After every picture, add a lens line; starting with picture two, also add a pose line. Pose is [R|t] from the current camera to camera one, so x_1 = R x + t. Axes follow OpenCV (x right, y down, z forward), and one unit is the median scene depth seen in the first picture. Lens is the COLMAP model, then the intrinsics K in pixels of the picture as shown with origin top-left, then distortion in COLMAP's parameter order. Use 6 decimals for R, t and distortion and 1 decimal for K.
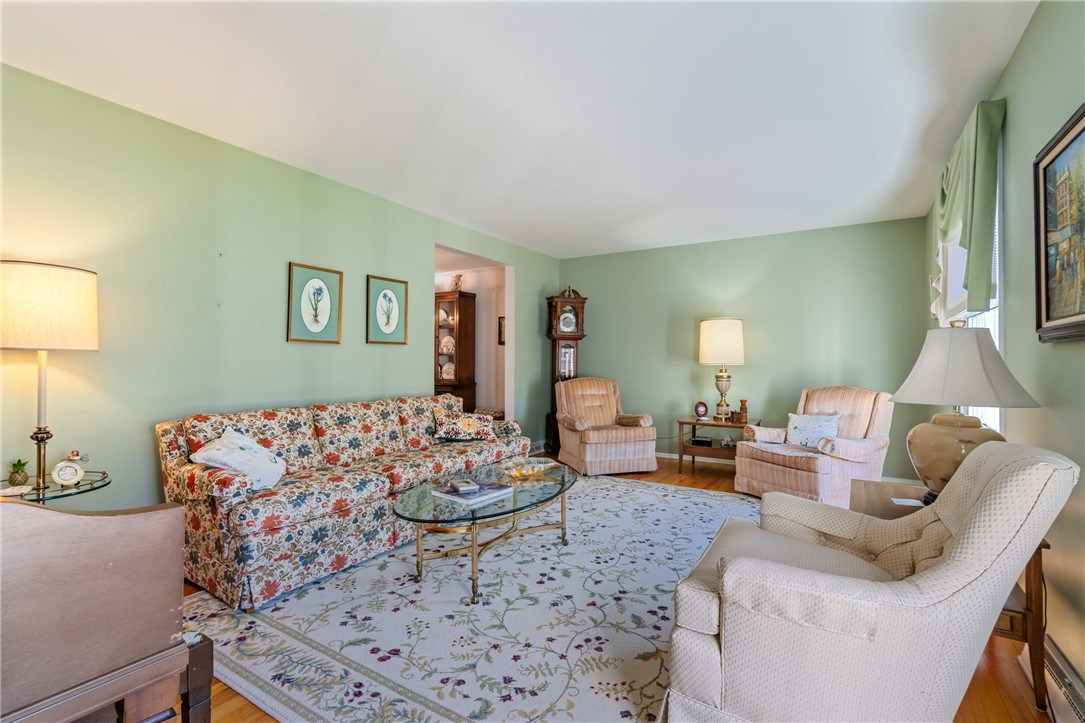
lens RADIAL K [[492.6, 0, 541.5], [0, 492.6, 360.3], [0, 0, 1]] dist [-0.004736, 0.001510]
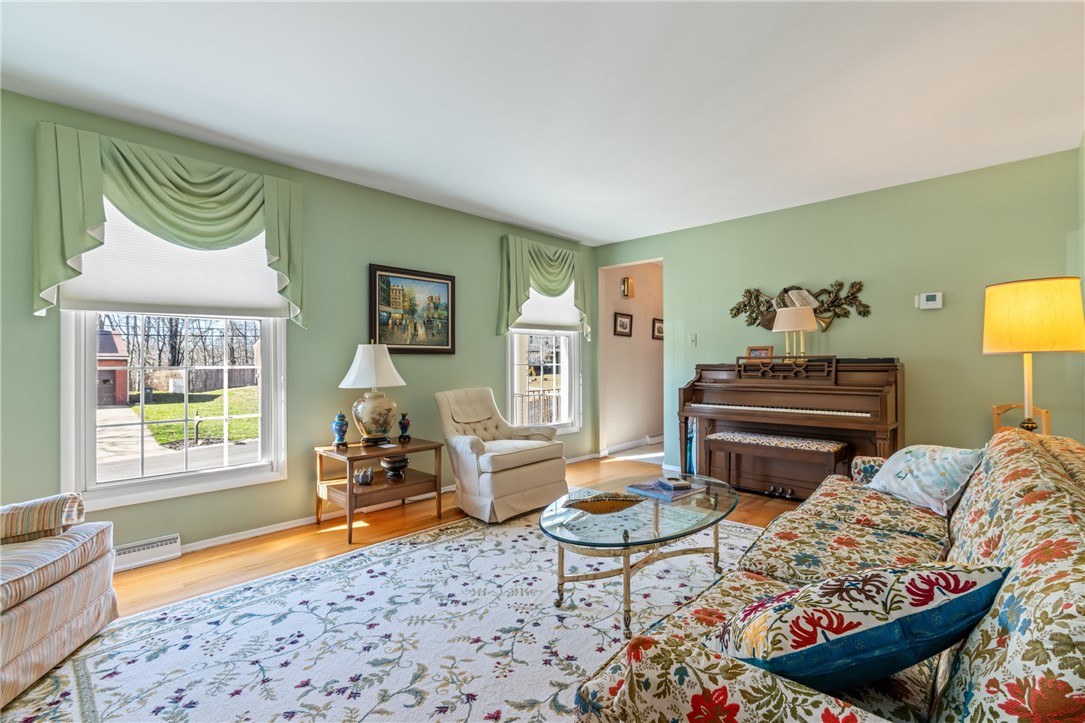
lens RADIAL K [[492.6, 0, 538.4], [0, 492.6, 362.3], [0, 0, 1]] dist [-0.004736, 0.001510]
pose [[-0.978656, 0.000477, 0.205505, -0.037436], [-0.000970, 0.999975, -0.006939, 0.003736], [-0.205503, -0.006991, -0.978631, 0.855092]]
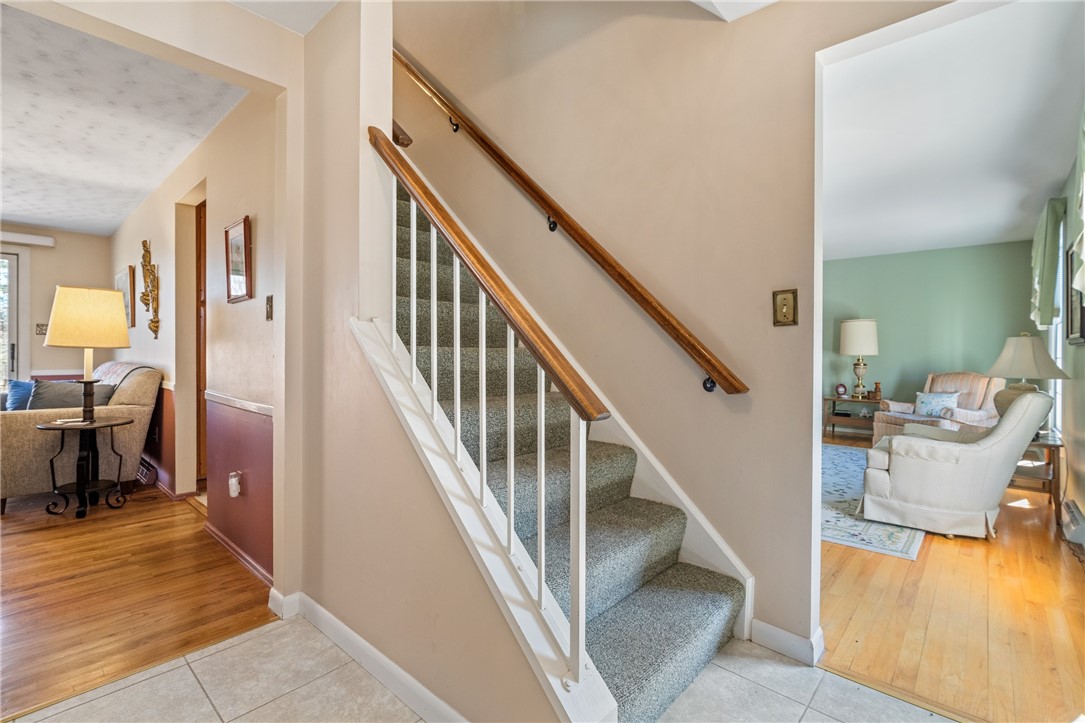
lens RADIAL K [[492.6, 0, 541.5], [0, 492.6, 353.8], [0, 0, 1]] dist [-0.004736, 0.001510]
pose [[0.983783, 0.002604, -0.179342, -0.309216], [-0.000830, 0.999950, 0.009968, -0.010097], [0.179359, -0.009657, 0.983736, -0.585655]]
